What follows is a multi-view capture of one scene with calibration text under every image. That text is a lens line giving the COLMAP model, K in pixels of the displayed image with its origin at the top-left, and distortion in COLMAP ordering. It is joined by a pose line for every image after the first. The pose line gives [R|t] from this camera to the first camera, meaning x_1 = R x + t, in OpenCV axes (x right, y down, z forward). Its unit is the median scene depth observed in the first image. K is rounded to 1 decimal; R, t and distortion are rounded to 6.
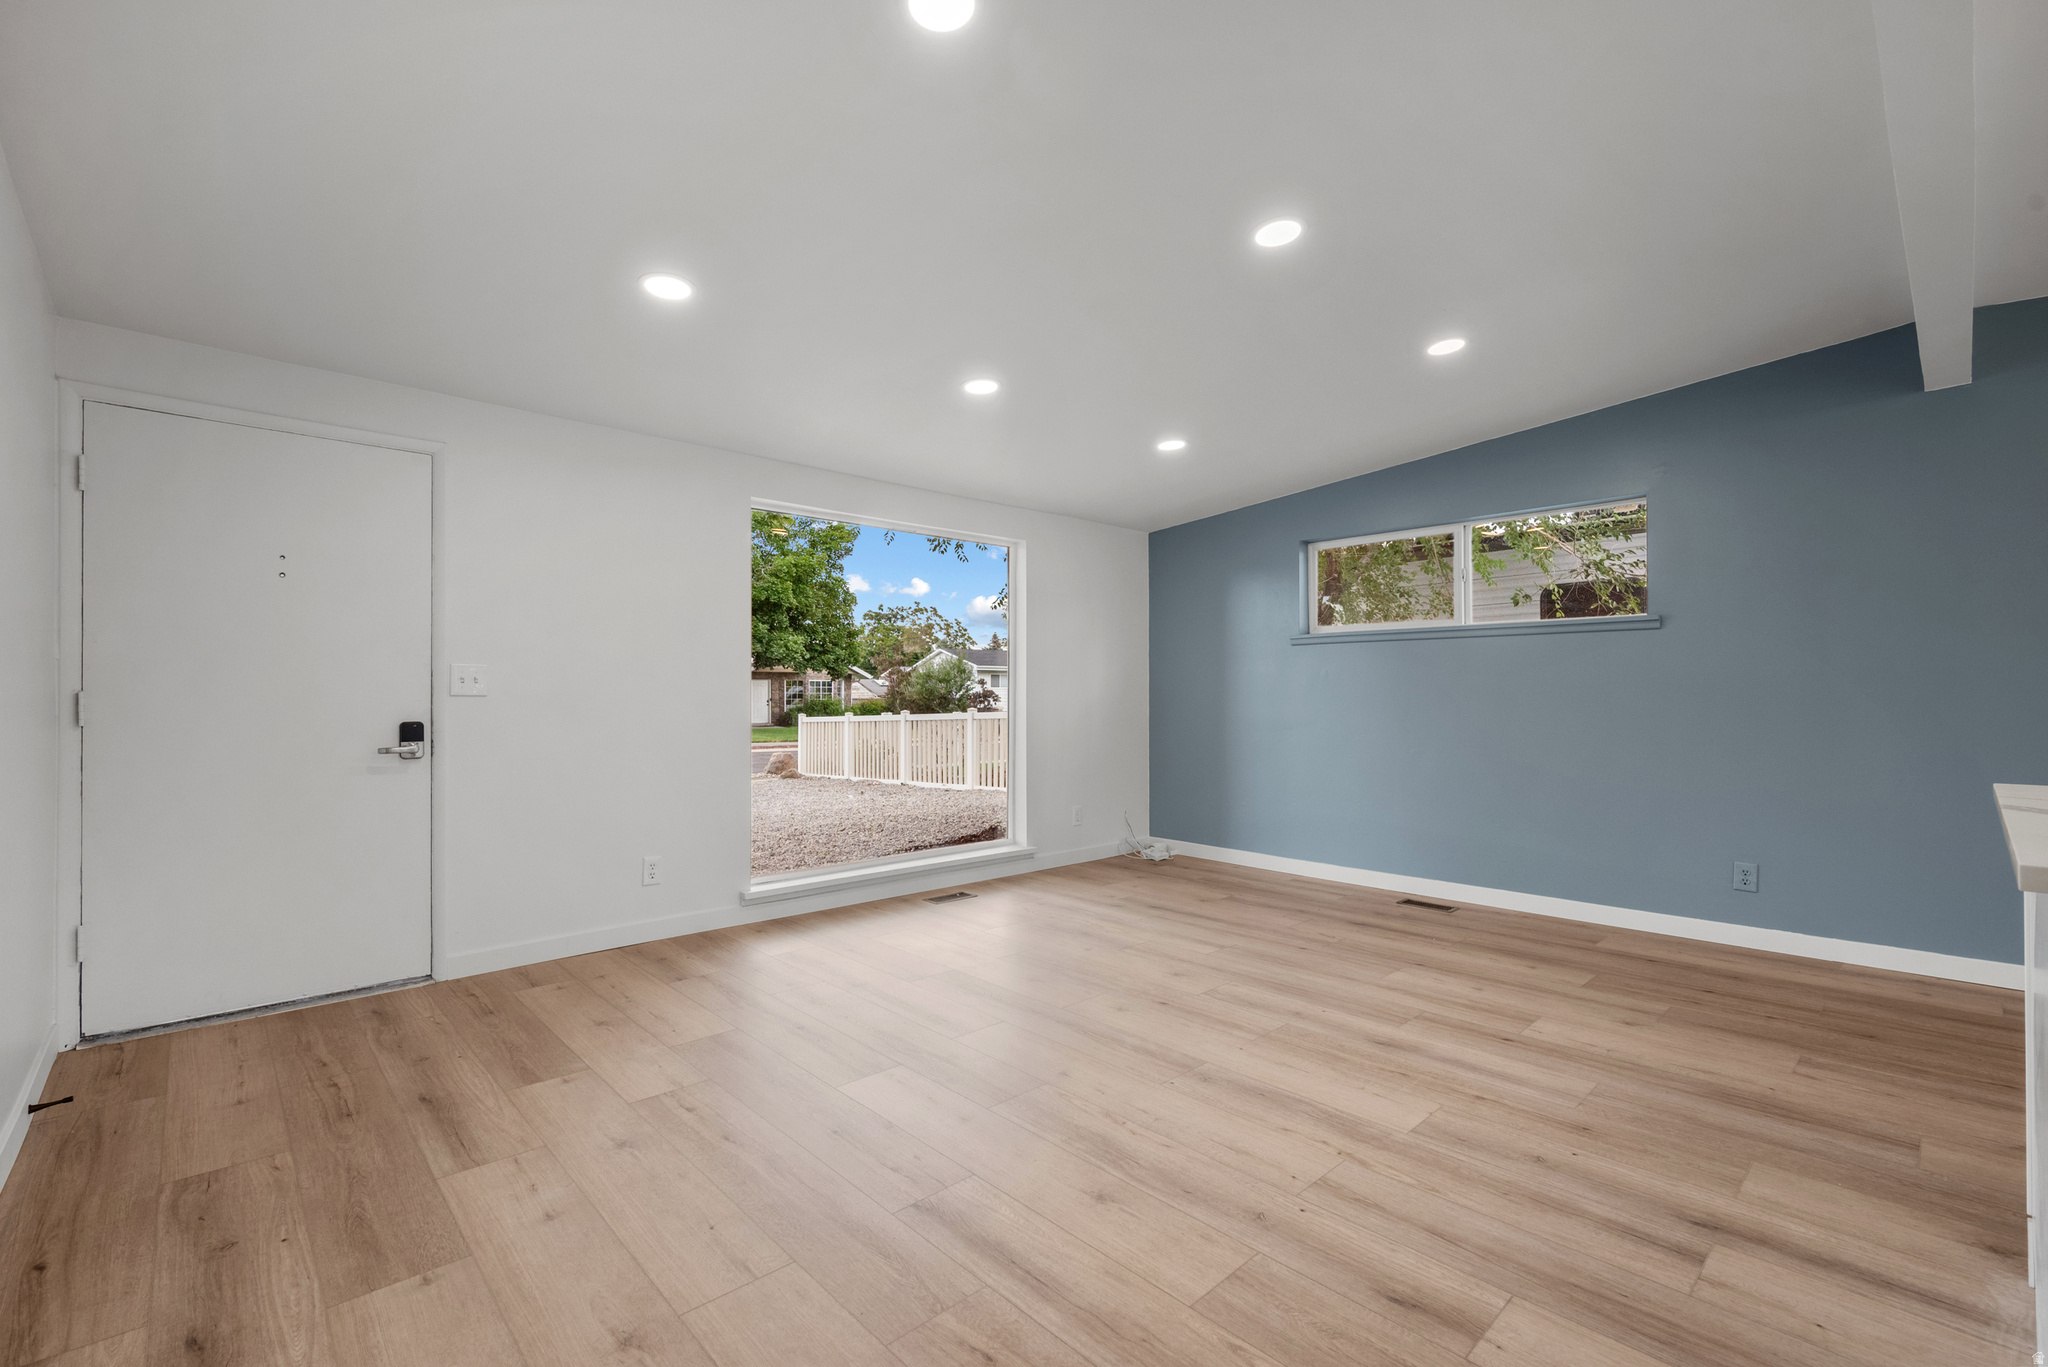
lens RADIAL K [[860.1, 0, 1024.0], [0, 860.1, 683.5], [0, 0, 1]] dist [0.000485, 0.000018]
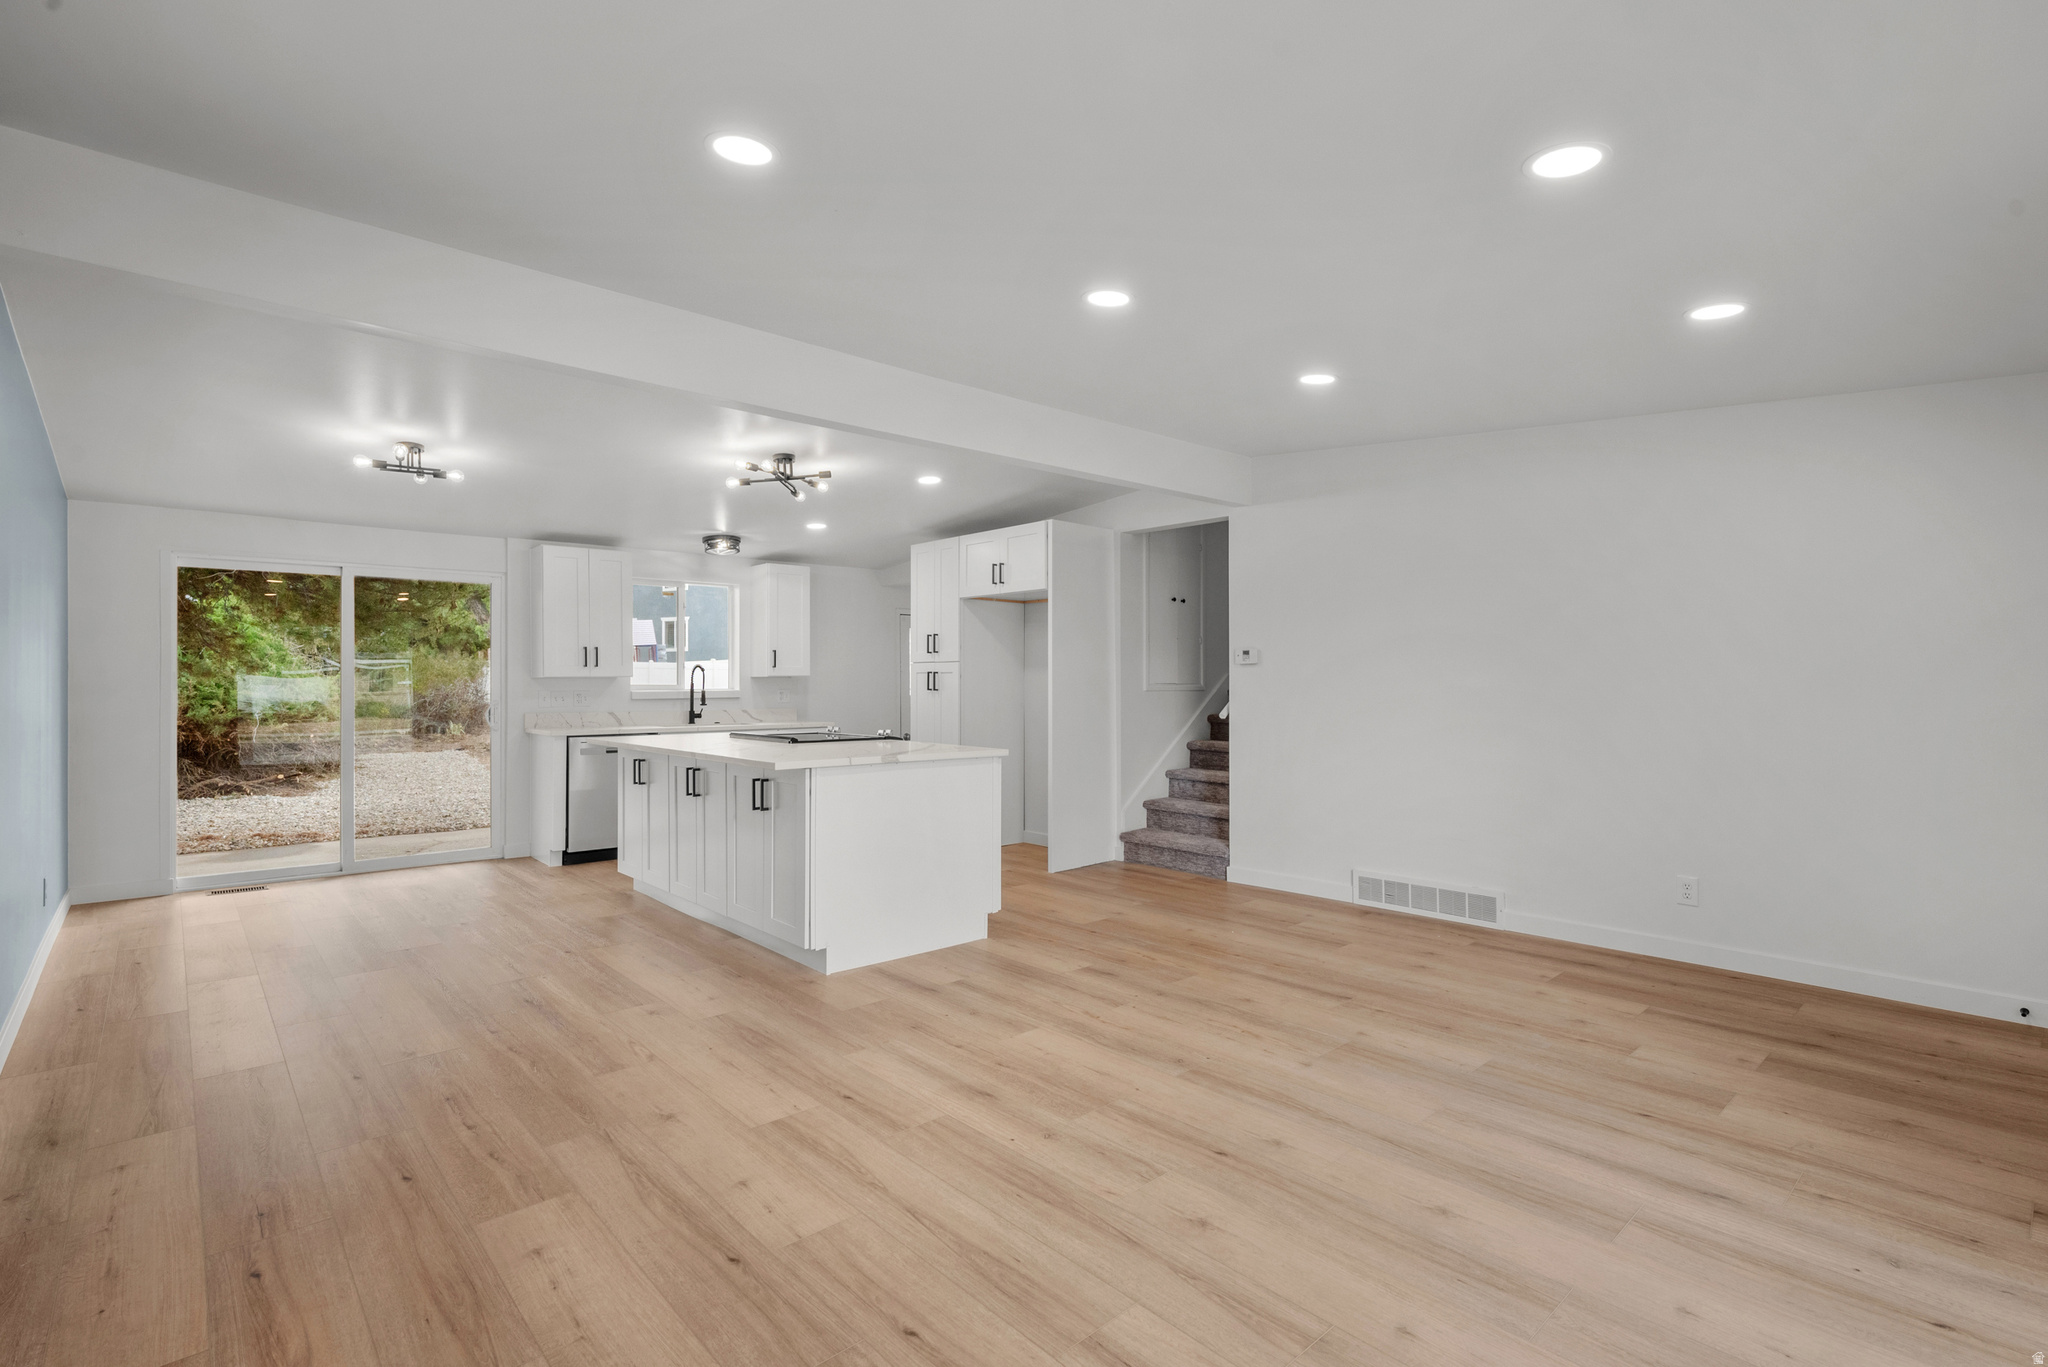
lens RADIAL K [[930.1, 0, 1024.0], [0, 930.1, 683.5], [0, 0, 1]] dist [-0.019634, -0.000303]
pose [[-0.999787, 0.004529, 0.020111, 0.297686], [0.004313, 0.999932, -0.010800, -0.019071], [-0.020159, -0.010711, -0.999739, 1.710855]]
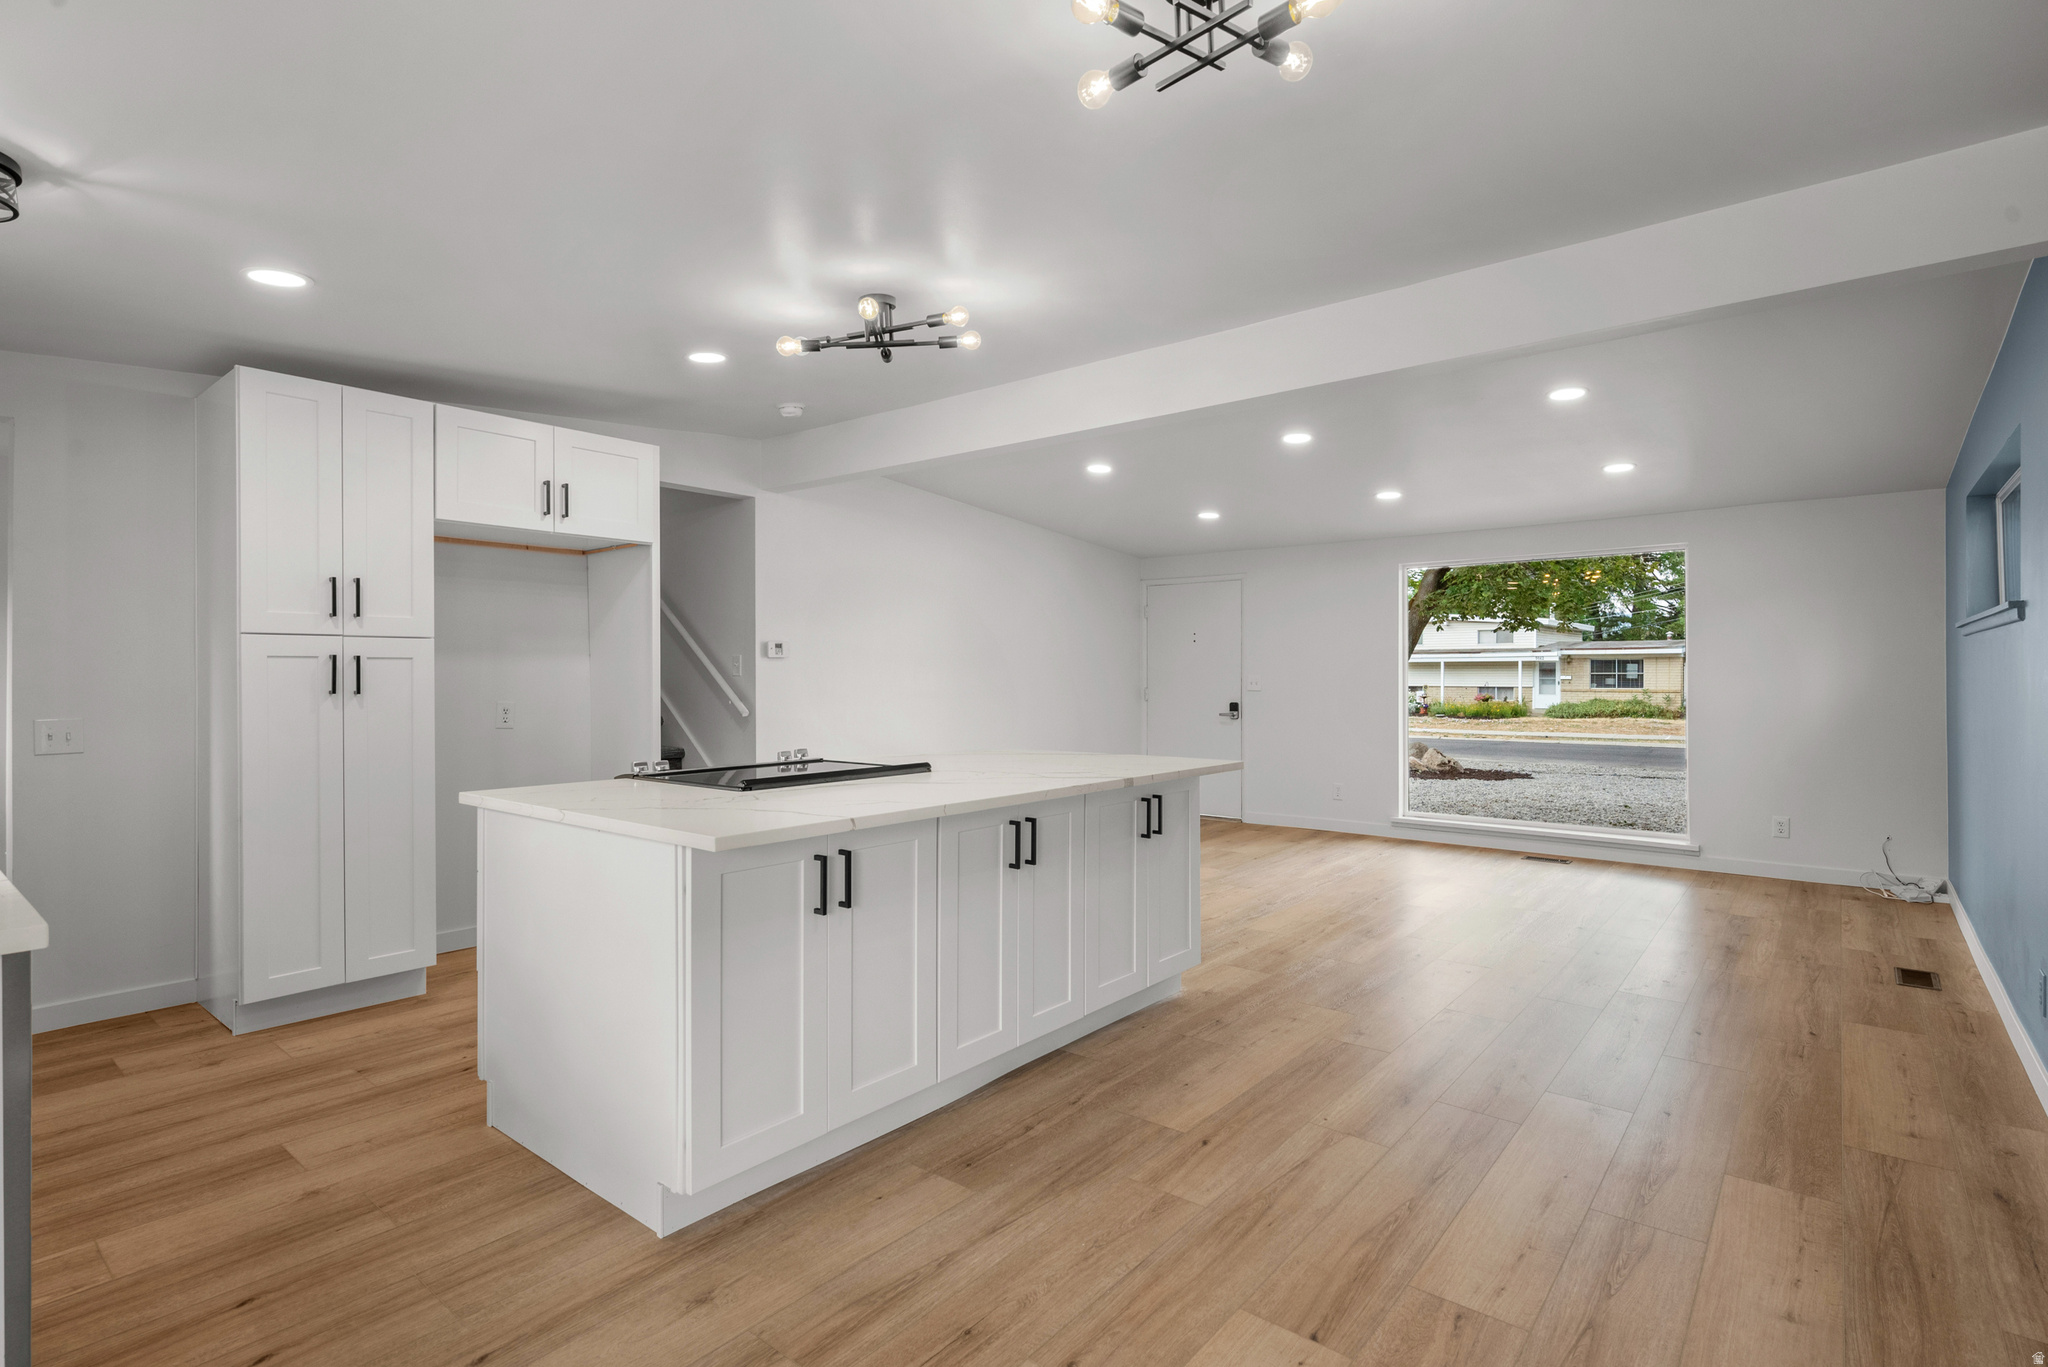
lens RADIAL K [[1005.7, 0, 1026.8], [0, 1005.7, 670.3], [0, 0, 1]] dist [0.001855, -0.000219]
pose [[0.121494, -0.002285, -0.992589, 1.786882], [0.013526, 0.999908, -0.000646, -0.043431], [0.992500, -0.013347, 0.121514, 0.159408]]
